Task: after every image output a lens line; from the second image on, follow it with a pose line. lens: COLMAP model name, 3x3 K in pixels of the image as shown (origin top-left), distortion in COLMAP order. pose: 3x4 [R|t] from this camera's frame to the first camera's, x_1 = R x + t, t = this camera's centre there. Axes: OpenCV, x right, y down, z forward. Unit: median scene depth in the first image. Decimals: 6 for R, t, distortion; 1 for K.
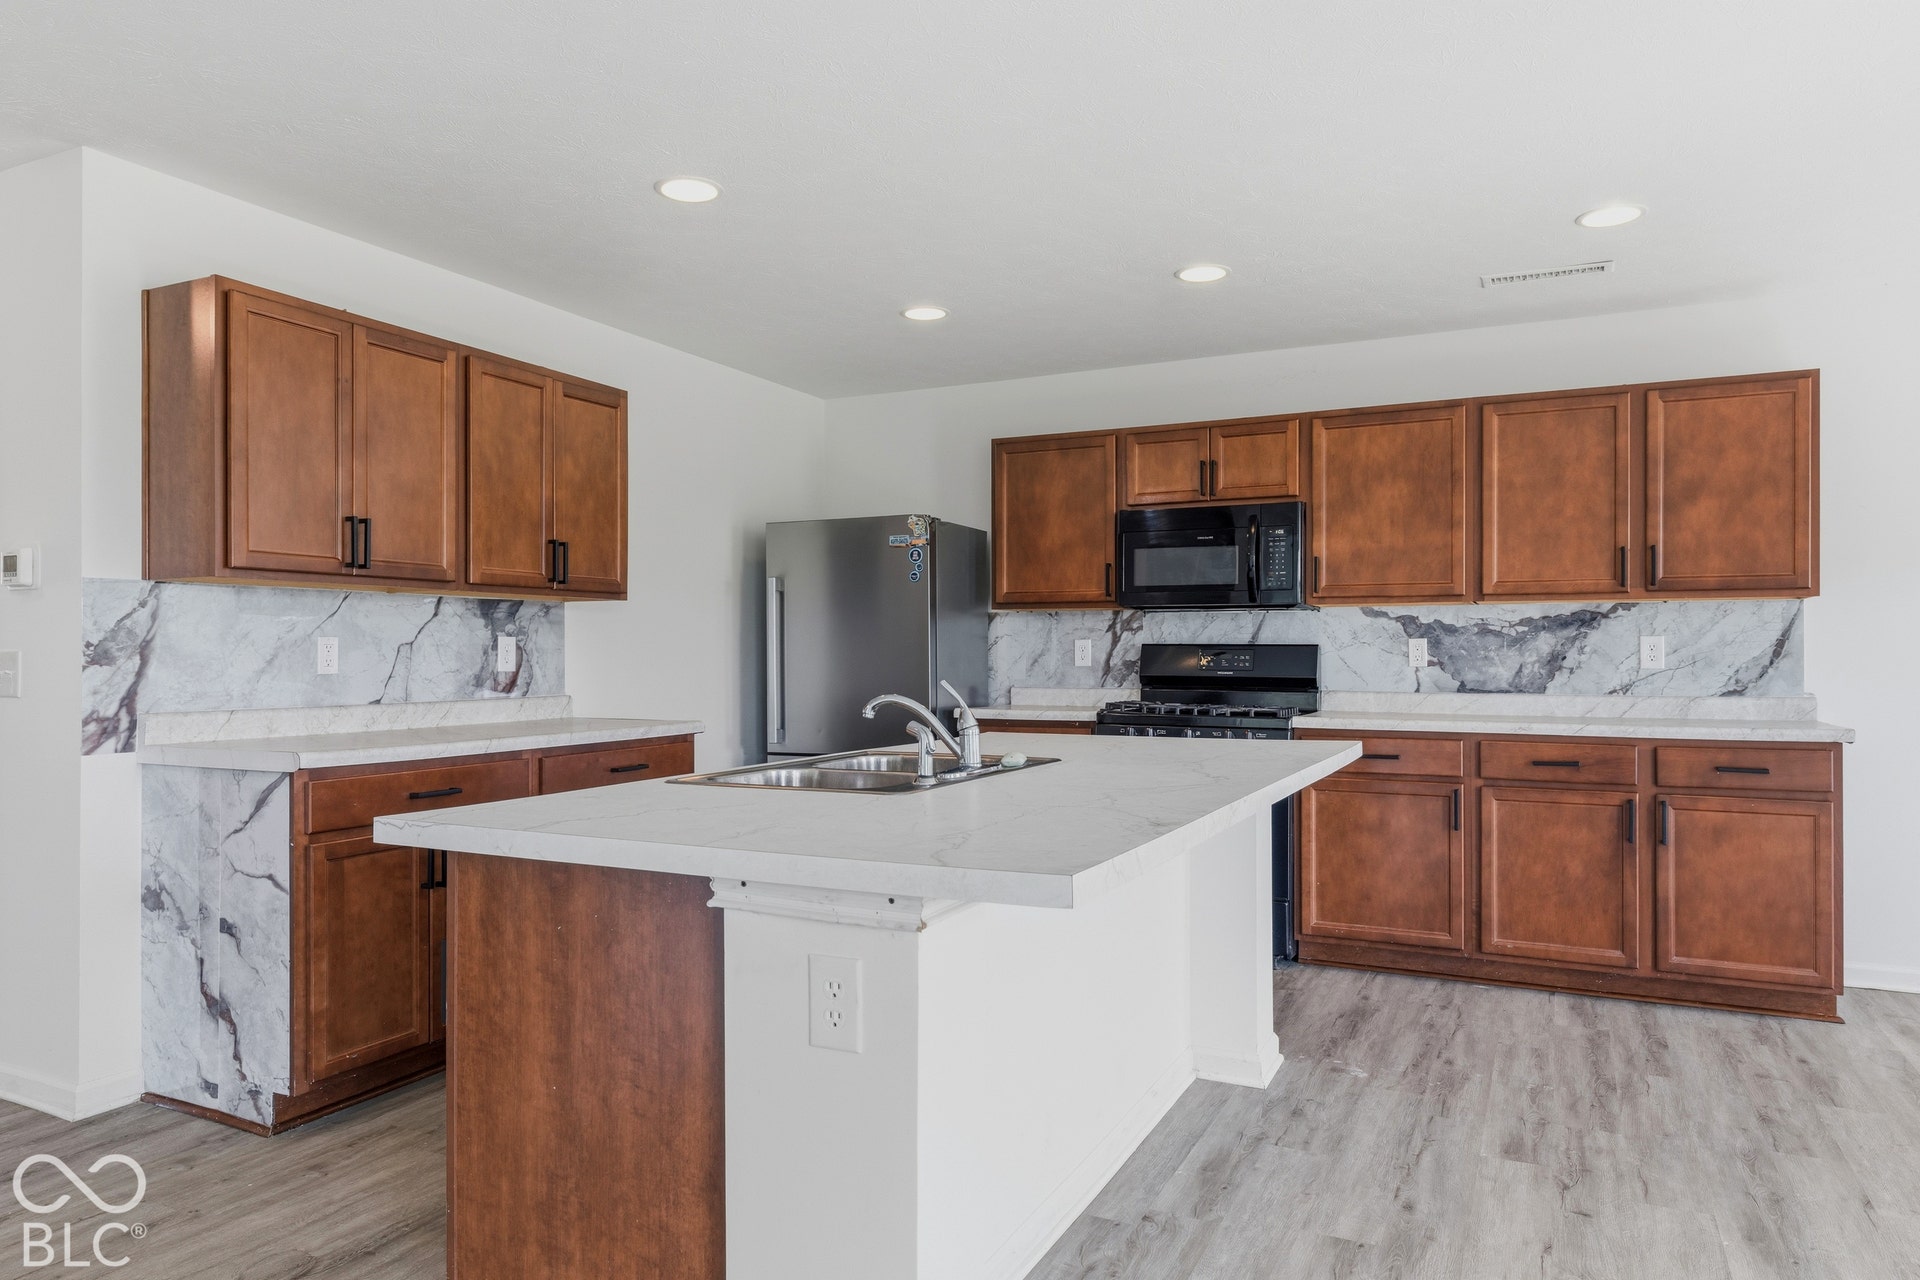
lens RADIAL K [[1222.3, 0, 951.3], [0, 1222.3, 647.2], [0, 0, 1]] dist [0.011864, -0.010761]
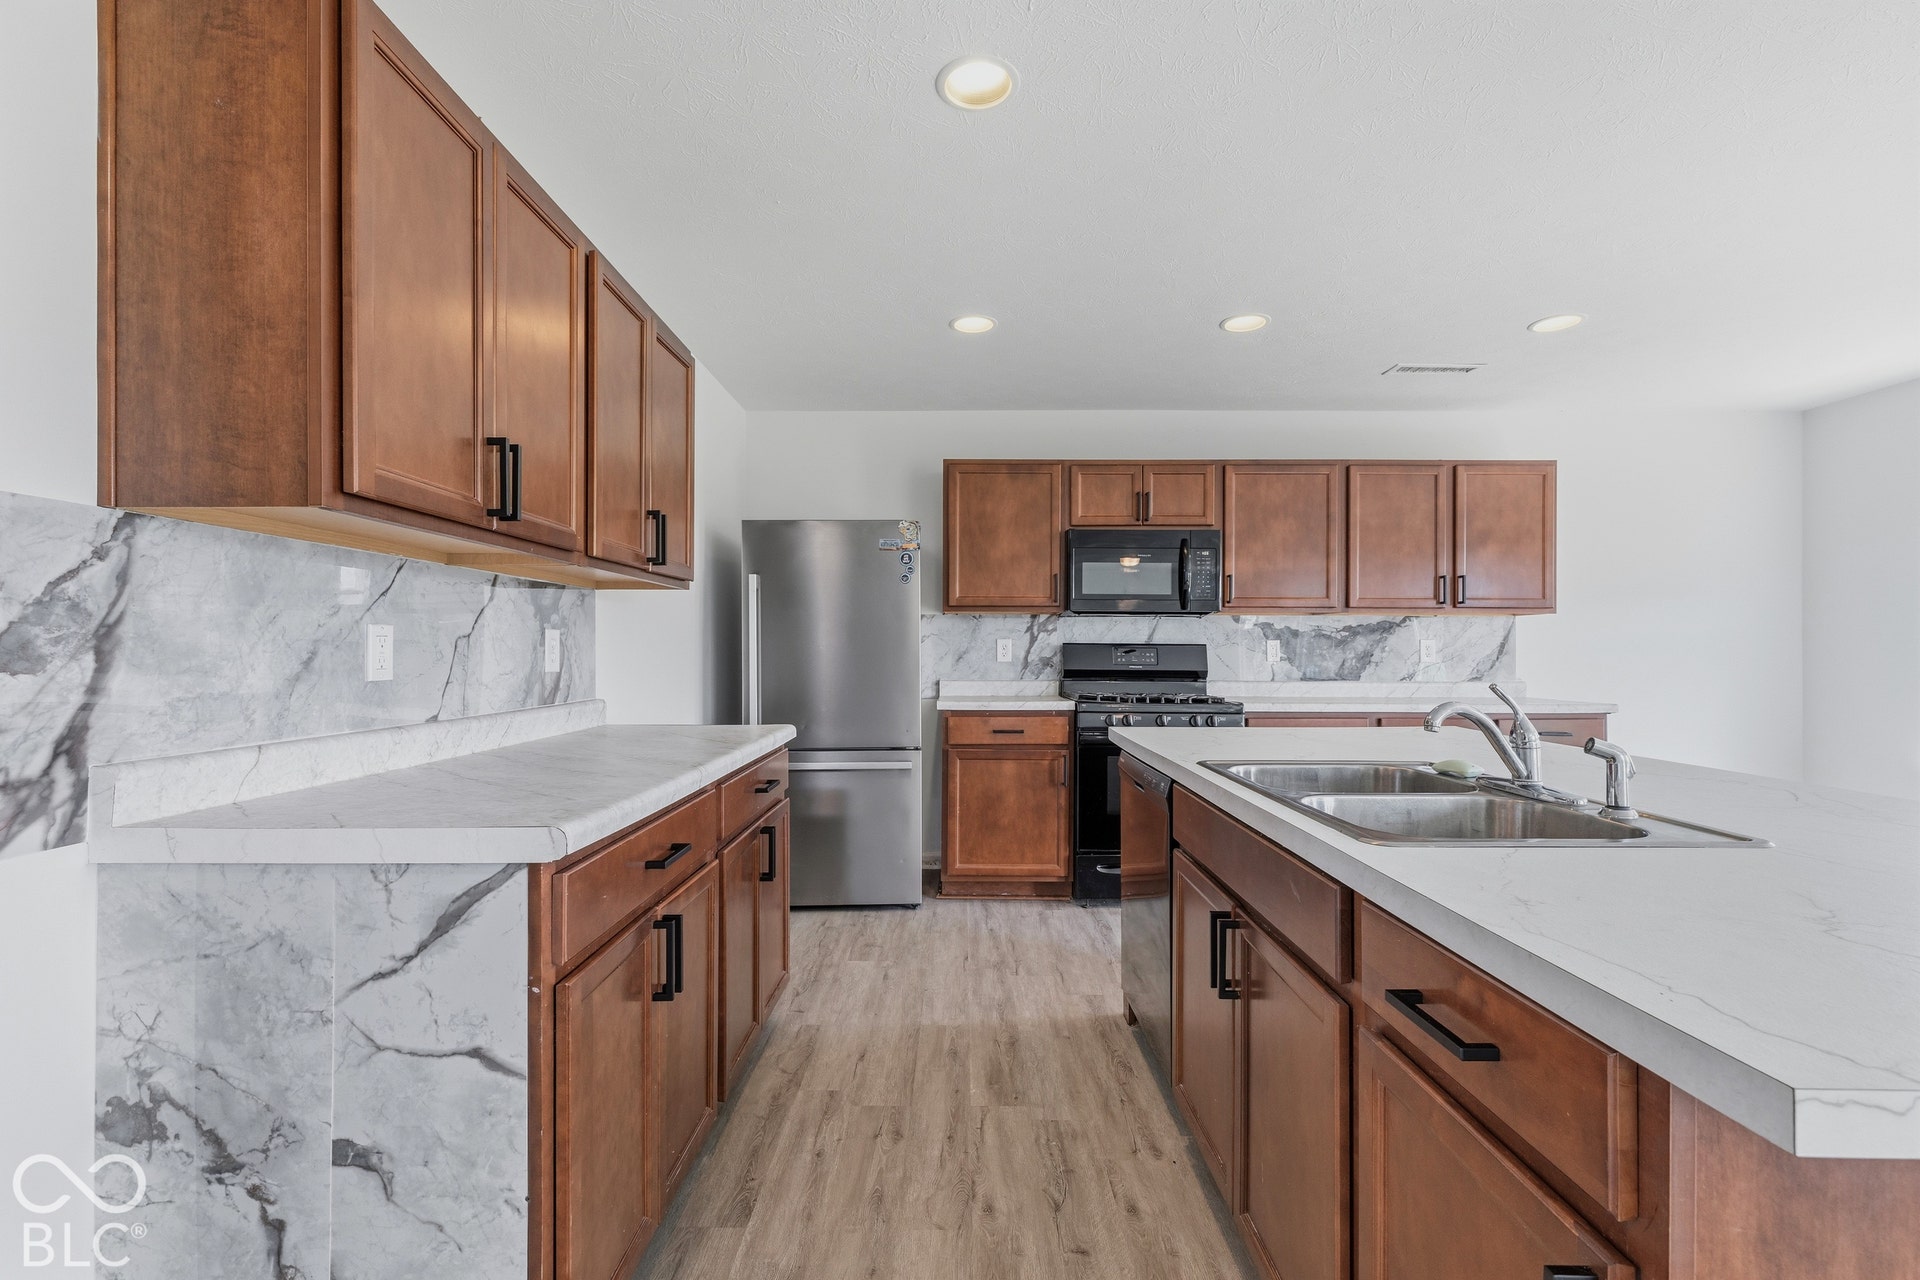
lens RADIAL K [[832.0, 0, 958.8], [0, 832.0, 647.9], [0, 0, 1]] dist [0.000633, 0.001002]
pose [[0.899375, 0.003732, 0.437161, -0.363817], [-0.005006, 0.999986, 0.001763, 0.001496], [-0.437148, -0.003774, 0.899382, 0.392399]]
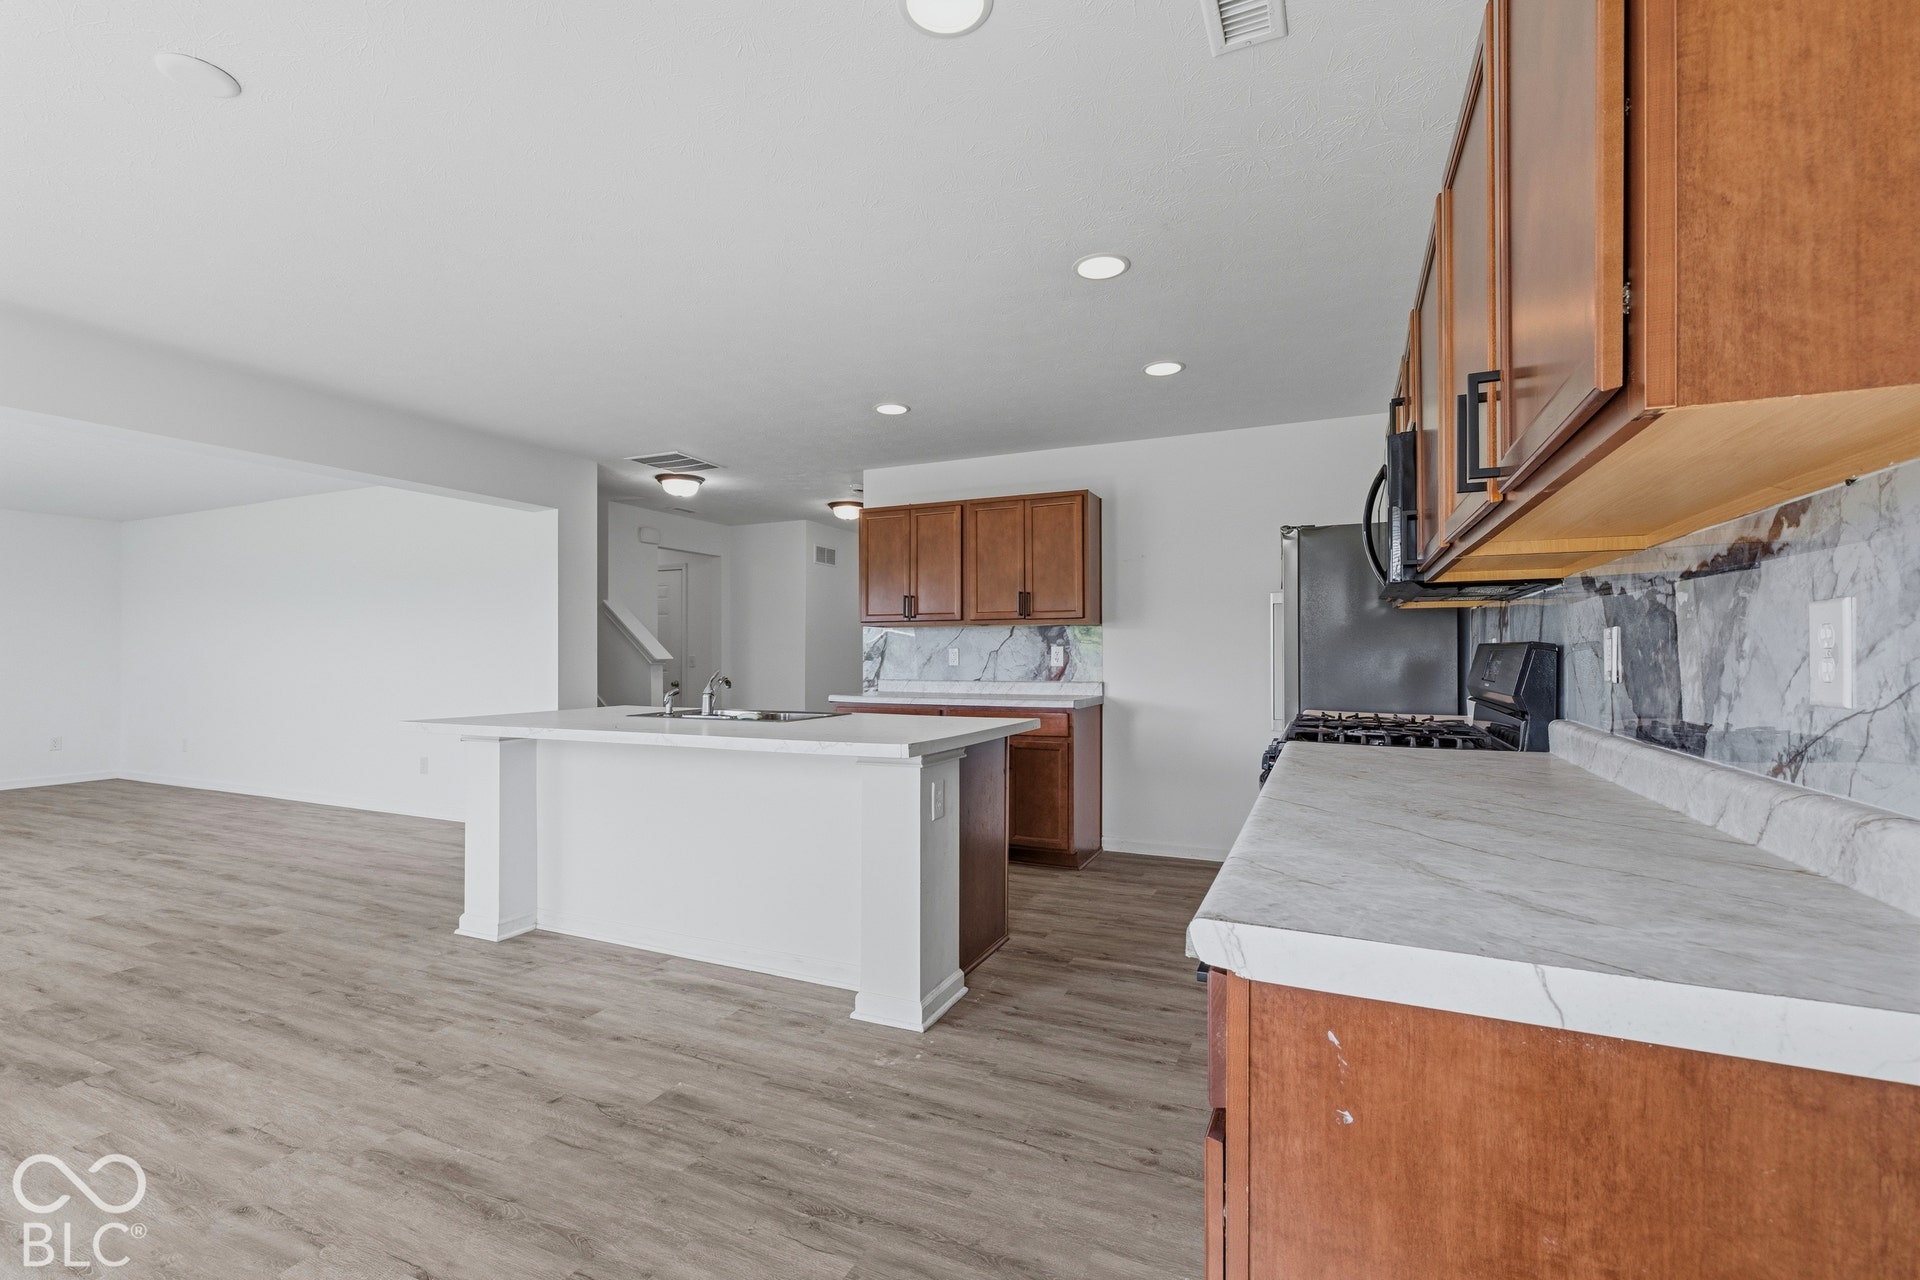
lens RADIAL K [[832.0, 0, 959.9], [0, 832.0, 651.4], [0, 0, 1]] dist [0.000633, 0.001002]
pose [[0.031311, -0.005060, -0.999497, 0.826184], [0.006185, 0.999969, -0.004868, 0.003541], [0.999491, -0.006029, 0.031341, 0.829066]]
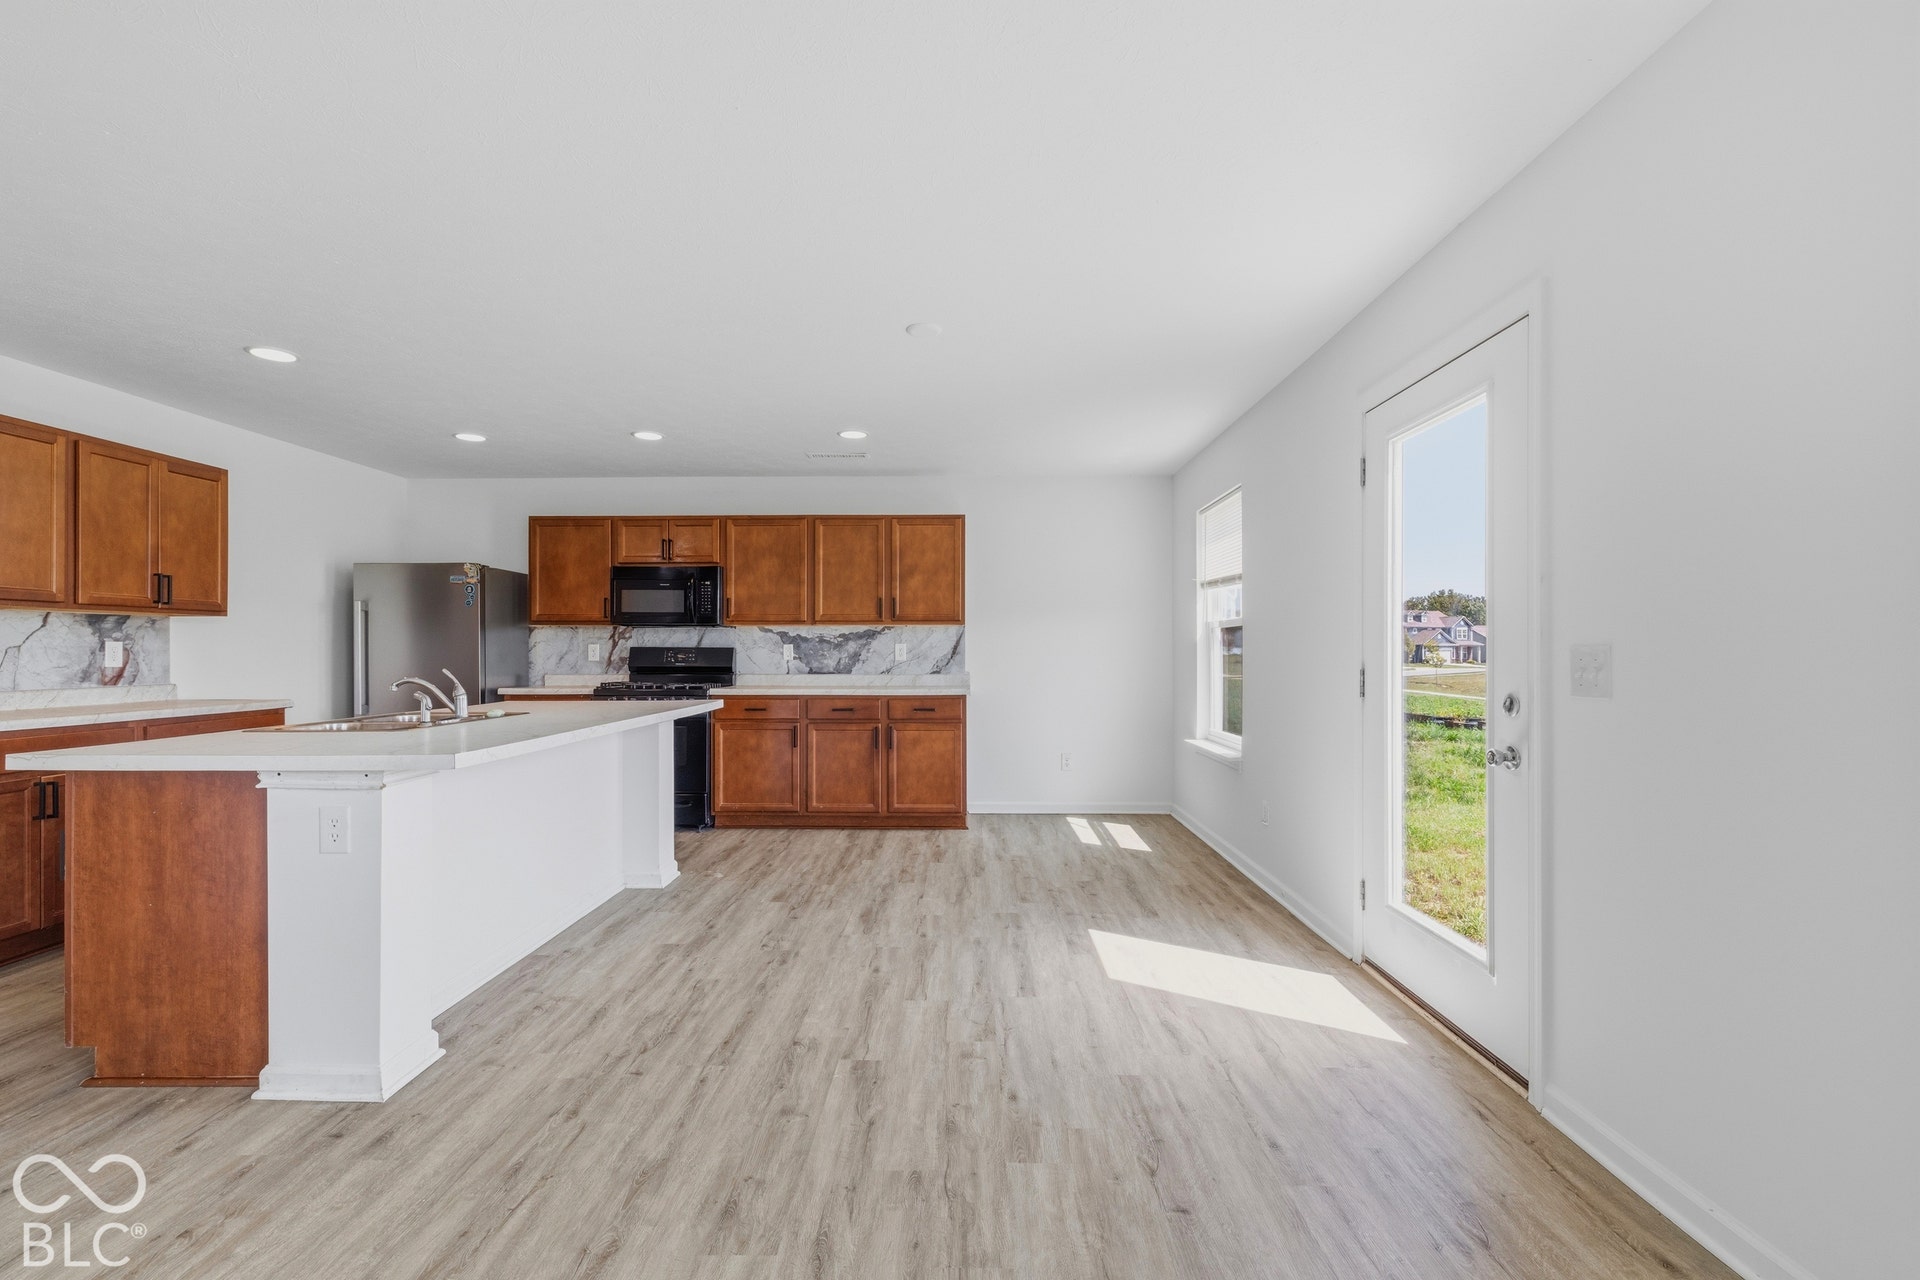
lens RADIAL K [[832.0, 0, 953.5], [0, 832.0, 646.3], [0, 0, 1]] dist [0.000633, 0.001002]
pose [[0.904285, 0.001773, 0.426925, 0.089218], [-0.000876, 0.999997, -0.002296, -0.002012], [-0.426928, 0.001702, 0.904284, -0.247180]]
